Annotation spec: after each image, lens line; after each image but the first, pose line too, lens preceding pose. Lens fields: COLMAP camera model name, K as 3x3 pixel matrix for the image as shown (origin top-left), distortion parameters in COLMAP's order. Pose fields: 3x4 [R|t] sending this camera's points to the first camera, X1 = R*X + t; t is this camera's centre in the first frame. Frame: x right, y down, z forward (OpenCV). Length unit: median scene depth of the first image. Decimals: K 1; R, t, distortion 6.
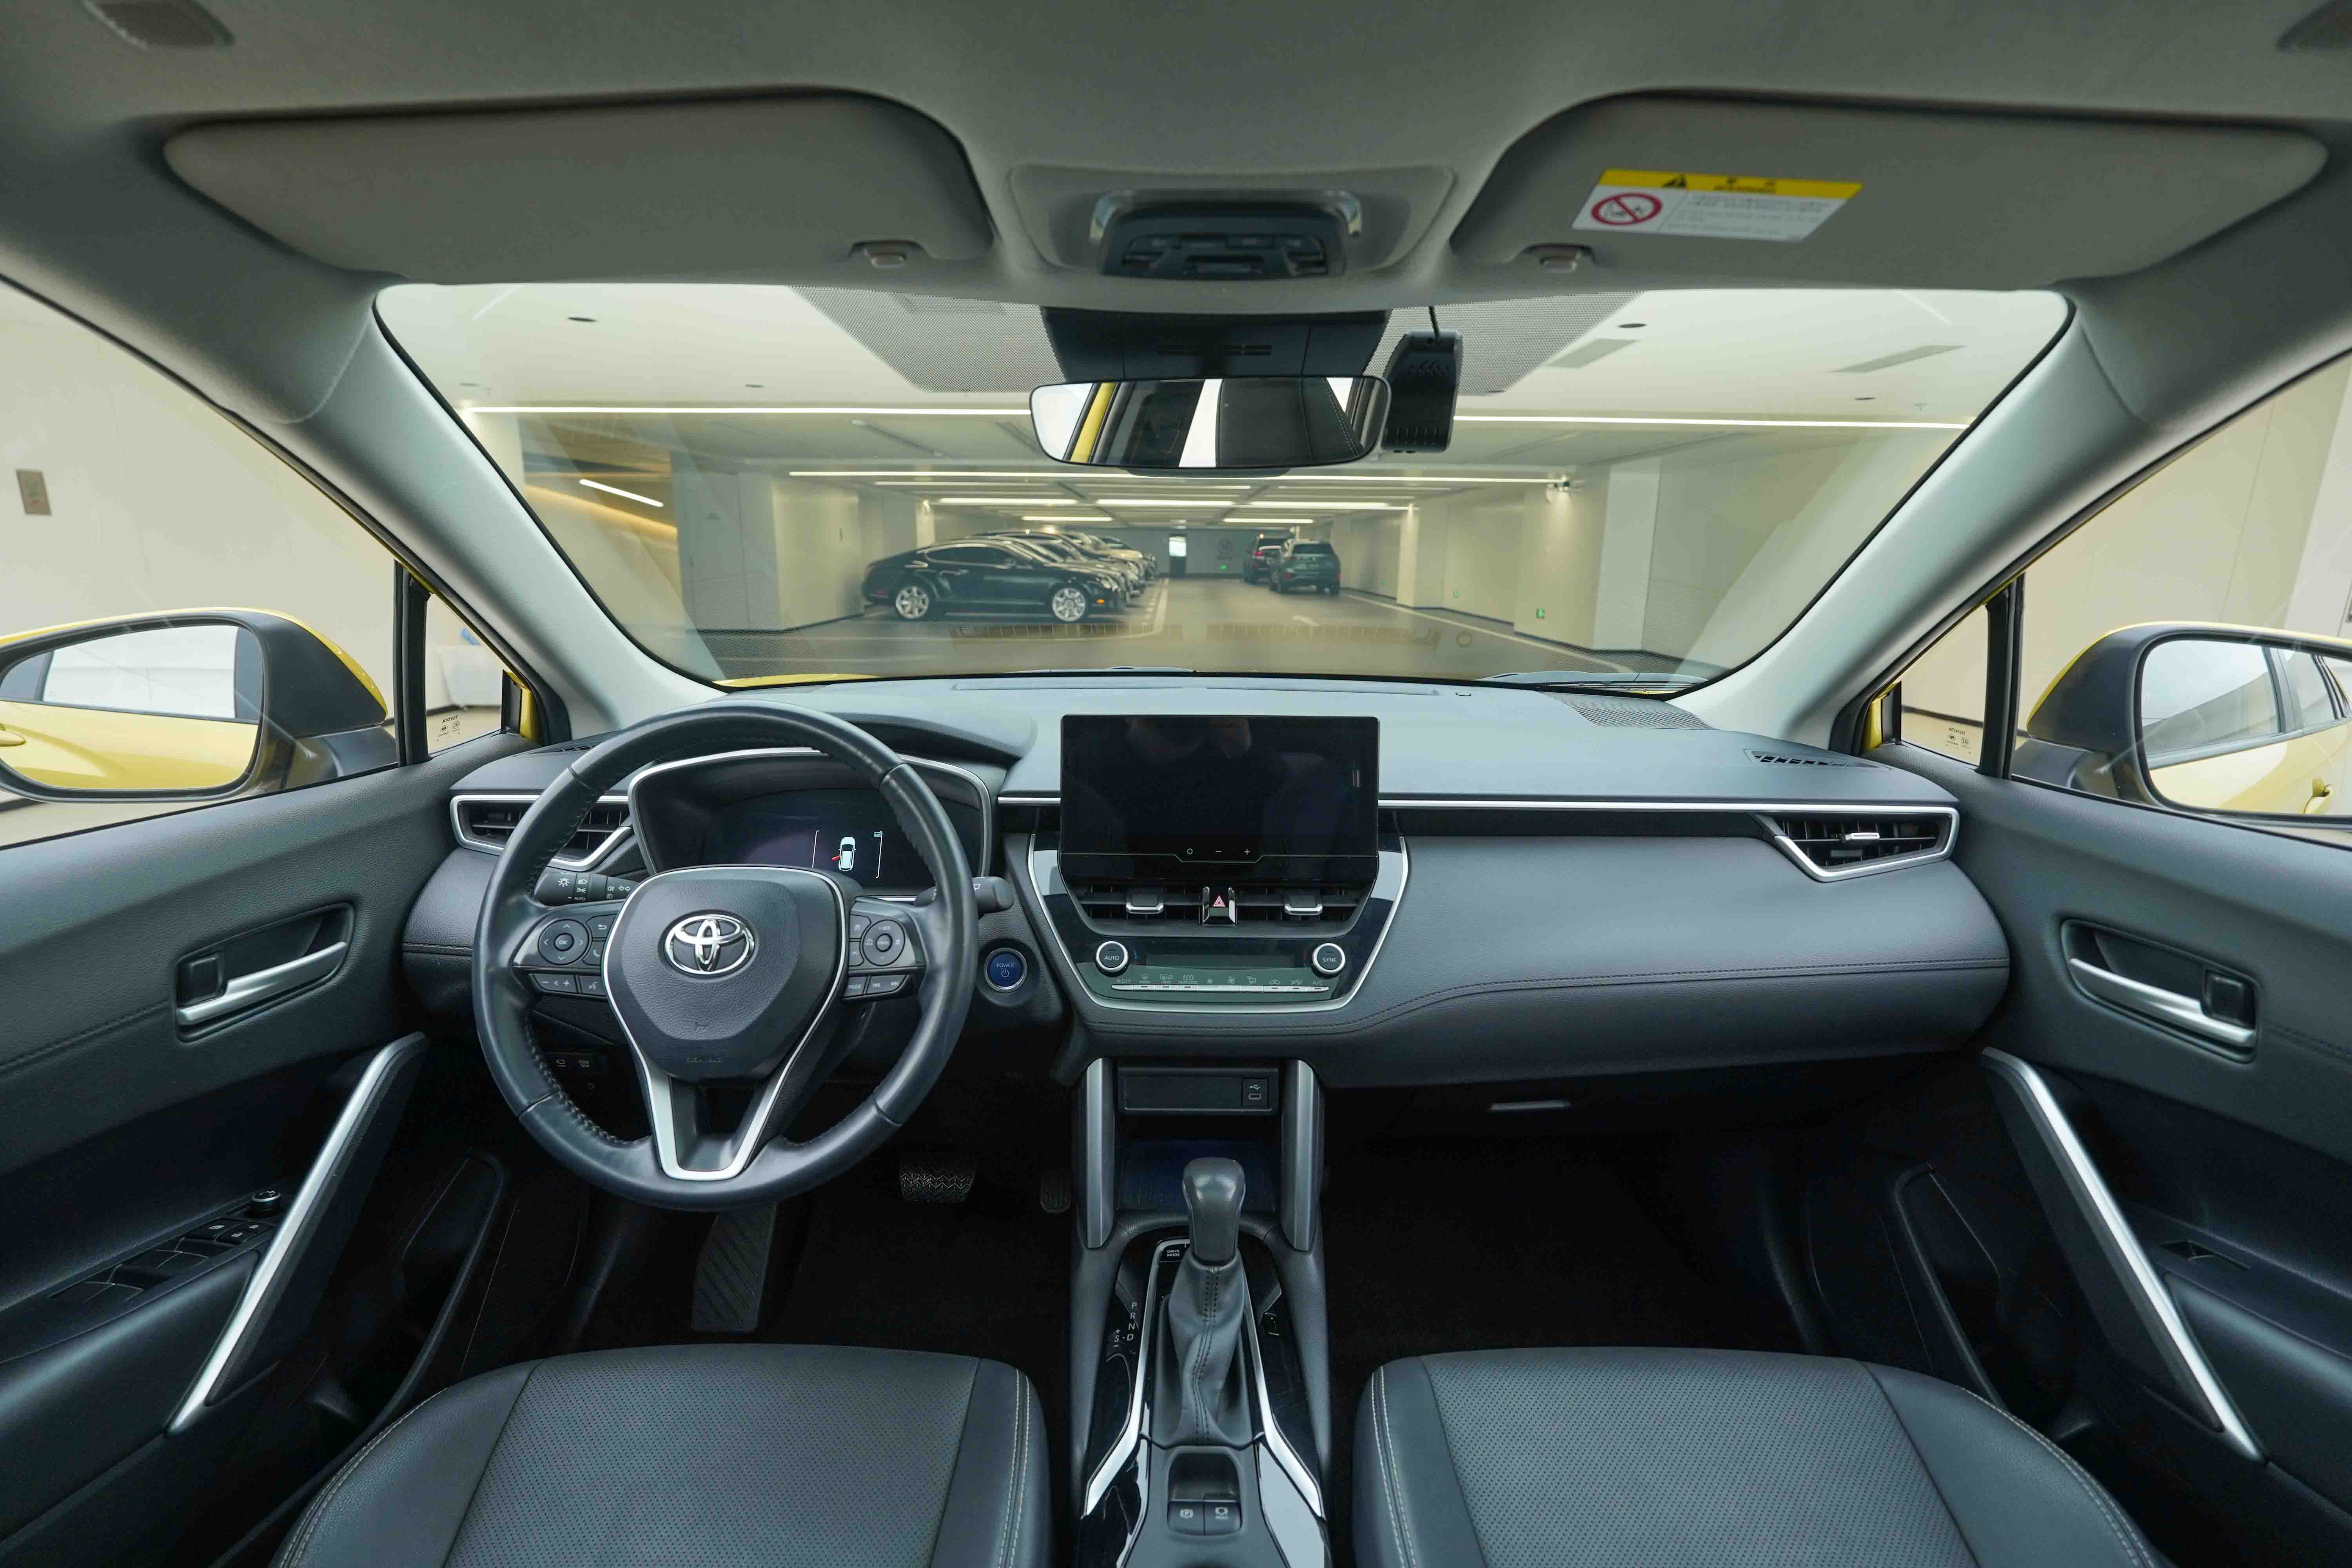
lens RADIAL K [[1029.2, 0, 1176.0], [0, 1029.2, 784.0], [0, 0, 1]] dist [-0.020755, -0.000196]
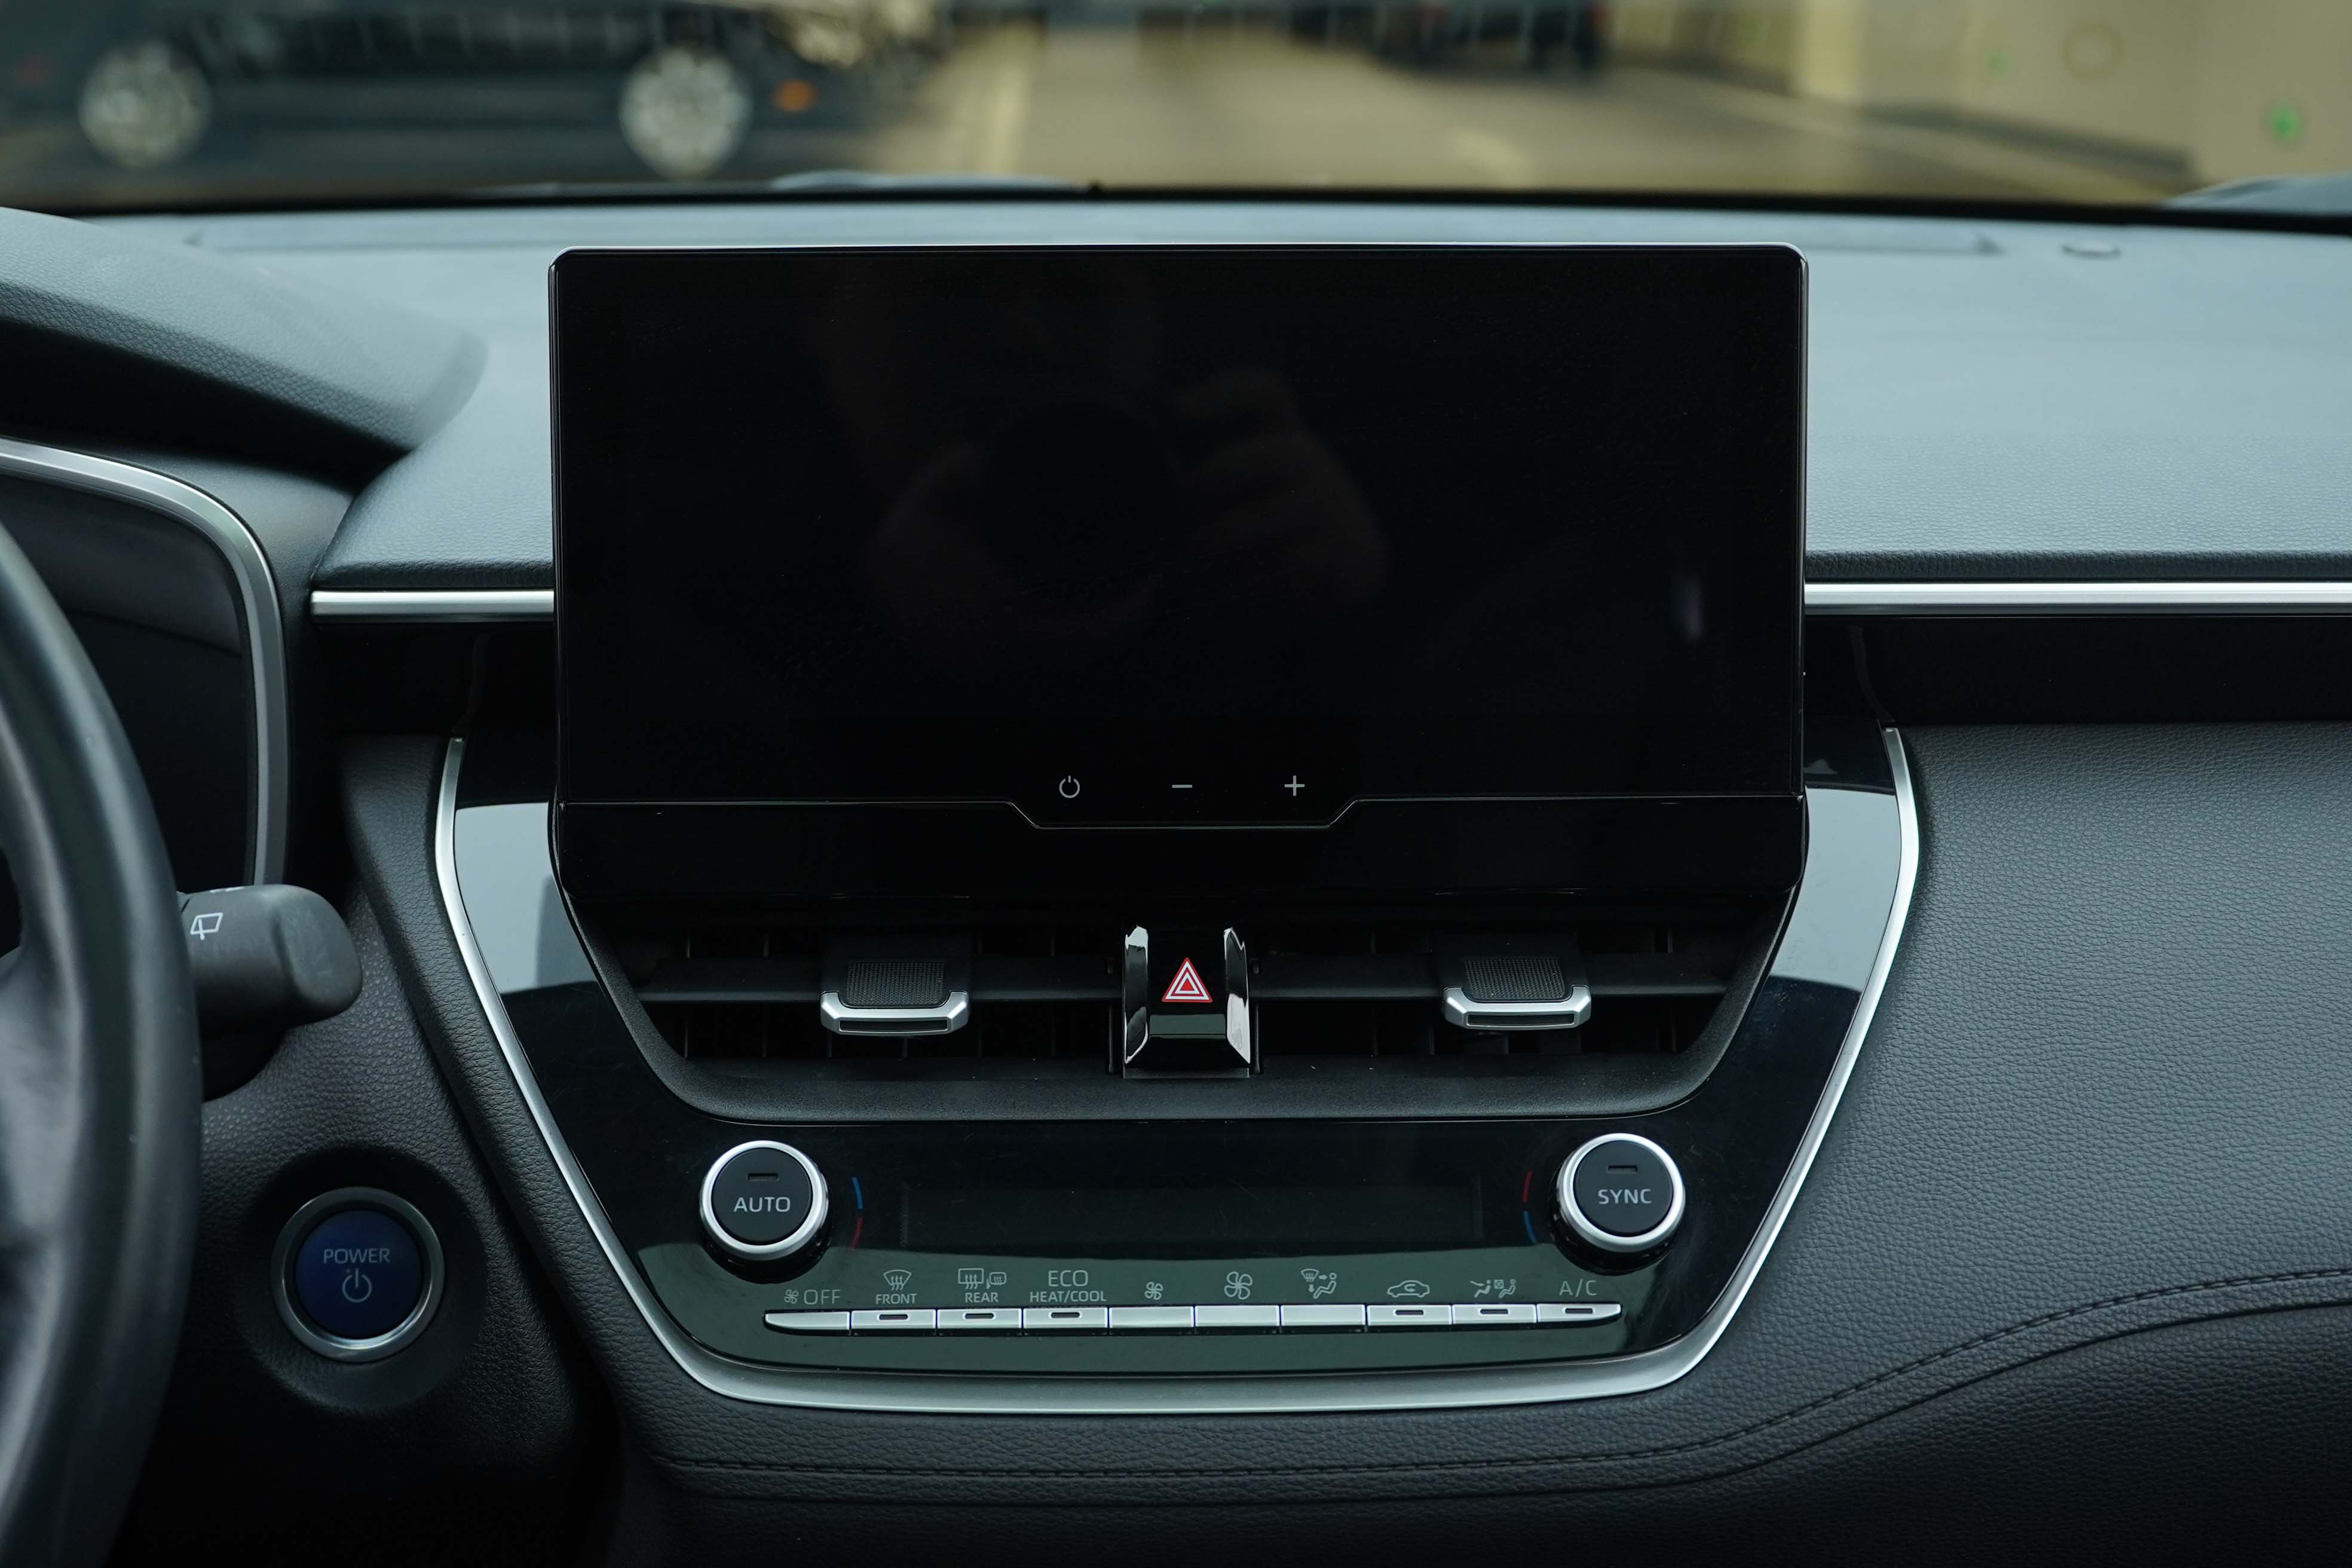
lens RADIAL K [[3489.3, 0, 1176.0], [0, 3489.3, 784.0], [0, 0, 1]] dist [-0.020858, -0.018136]
pose [[0.999386, -0.012683, 0.032658, 0.011421], [0.012131, 0.999781, 0.017029, 0.049171], [-0.032867, -0.016623, 0.999322, 0.136228]]
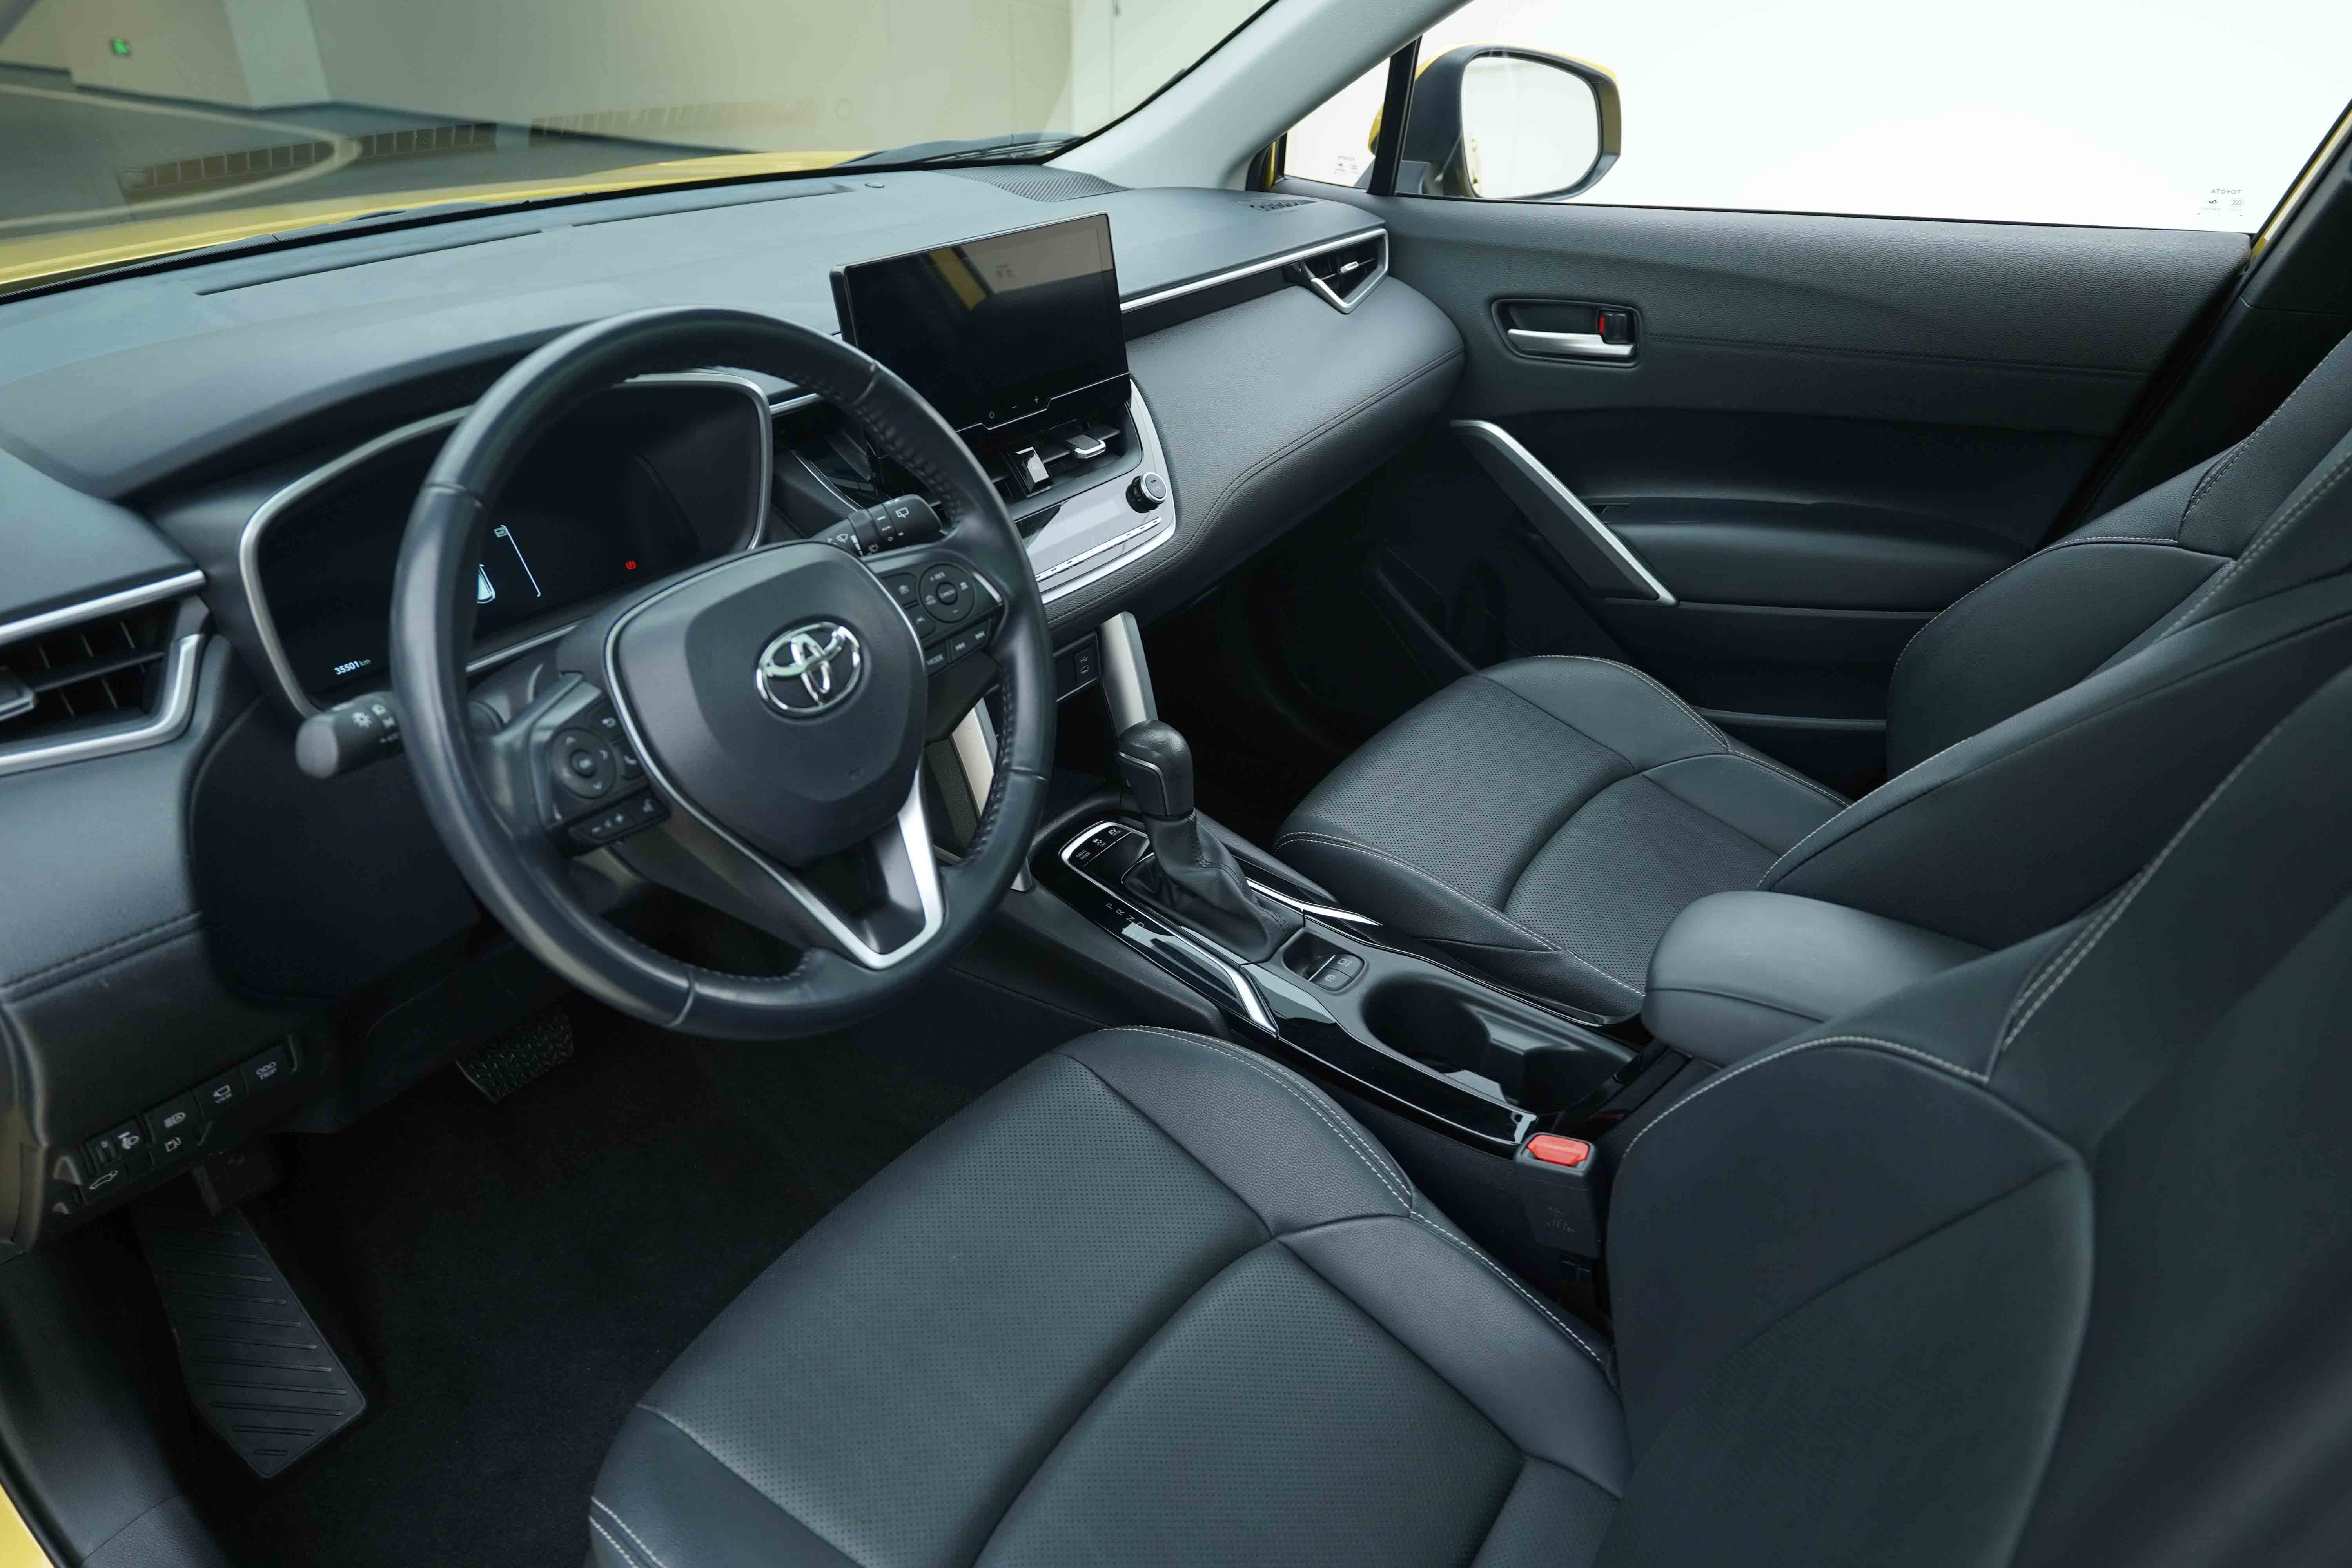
lens RADIAL K [[1460.6, 0, 1176.0], [0, 1460.6, 784.0], [0, 0, 1]] dist [0.000385, -0.000191]
pose [[0.575193, -0.415690, 0.704525, -0.850714], [0.178544, 0.904291, 0.387789, -0.096373], [-0.798295, -0.097265, 0.594360, 0.146047]]
